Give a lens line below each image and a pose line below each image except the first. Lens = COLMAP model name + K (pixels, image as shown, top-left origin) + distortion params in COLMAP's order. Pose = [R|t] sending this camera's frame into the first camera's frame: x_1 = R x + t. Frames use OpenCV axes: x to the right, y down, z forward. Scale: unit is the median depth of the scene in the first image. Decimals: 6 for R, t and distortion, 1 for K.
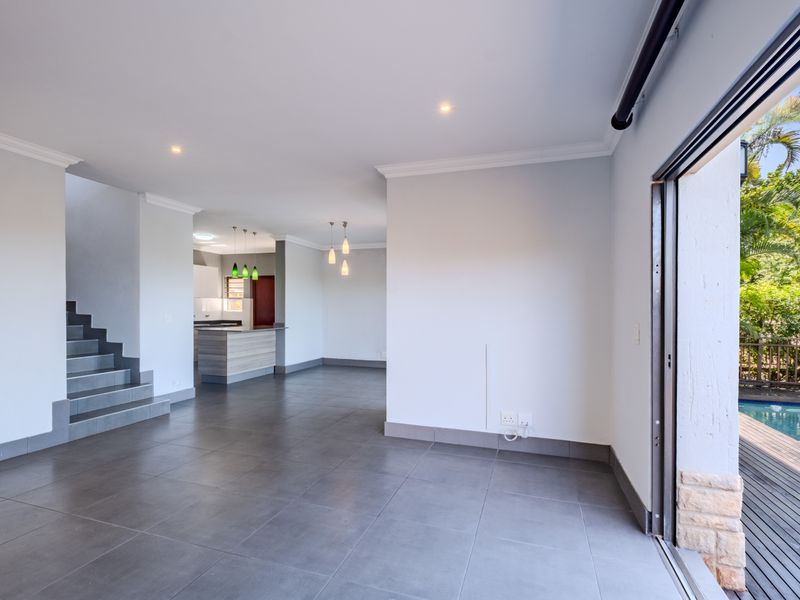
lens RADIAL K [[408.3, 0, 398.3], [0, 408.3, 316.4], [0, 0, 1]] dist [0.010315, -0.000194]
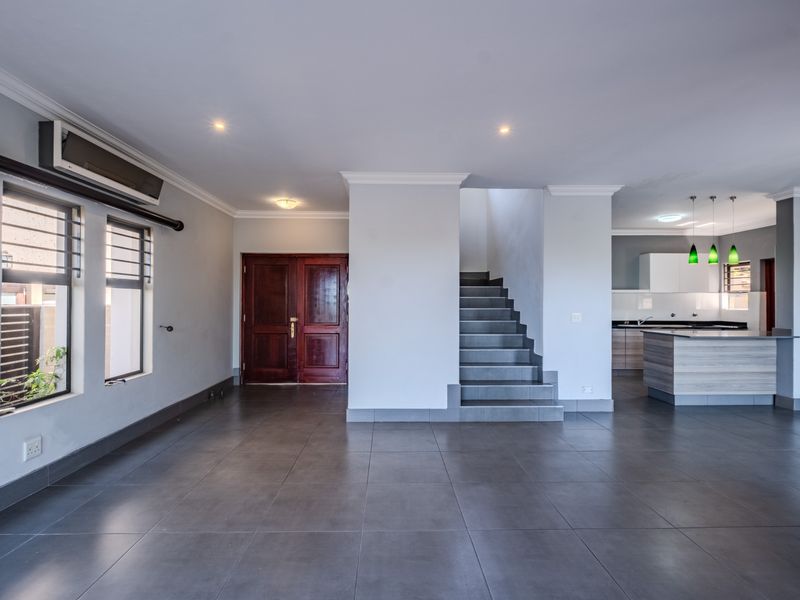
lens RADIAL K [[402.5, 0, 396.9], [0, 402.5, 301.9], [0, 0, 1]] dist [0.002615, -0.000252]
pose [[0.341075, -0.006923, -0.940011, 0.109689], [-0.019769, 0.999699, -0.014536, -0.005188], [0.939828, 0.023541, 0.340835, 0.250292]]
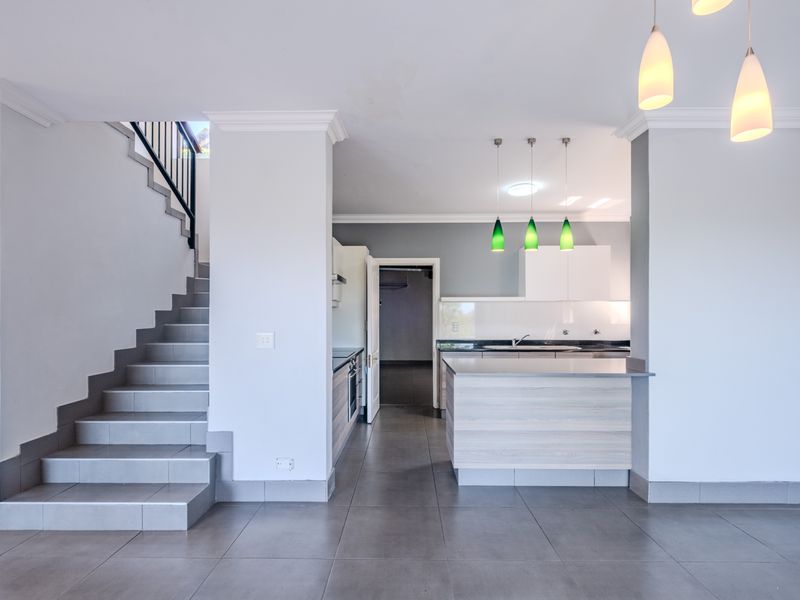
lens RADIAL K [[408.3, 0, 398.3], [0, 408.3, 316.4], [0, 0, 1]] dist [0.010315, -0.000194]
pose [[0.303757, -0.005925, -0.952731, -0.002774], [-0.017594, 0.999775, -0.011827, -0.015864], [0.952587, 0.020355, 0.303584, 0.780013]]
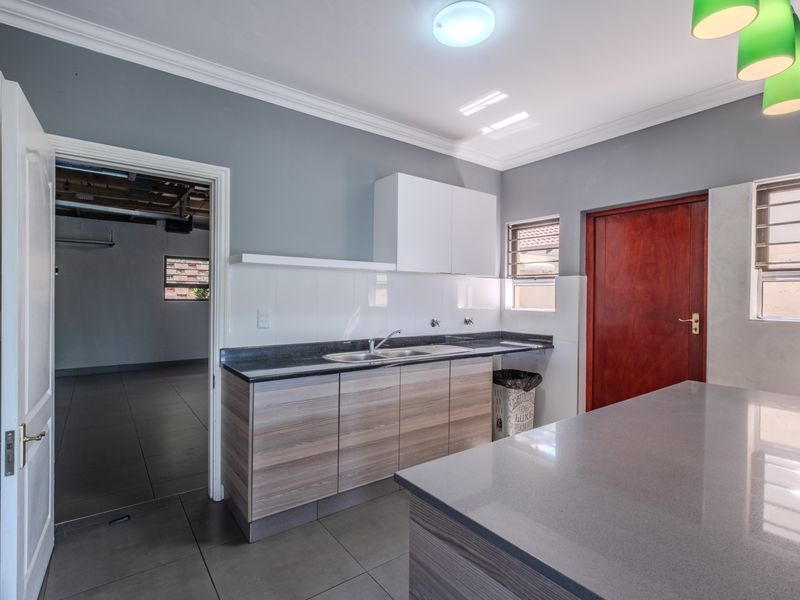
lens RADIAL K [[400.7, 0, 400.0], [0, 400.7, 300.0], [0, 0, 1]] dist [0.002473, 0.000095]
pose [[0.826952, 0.006802, -0.562232, -0.421238], [-0.017851, 0.999740, -0.014161, -0.020672], [0.561990, 0.021747, 0.826858, 0.892122]]
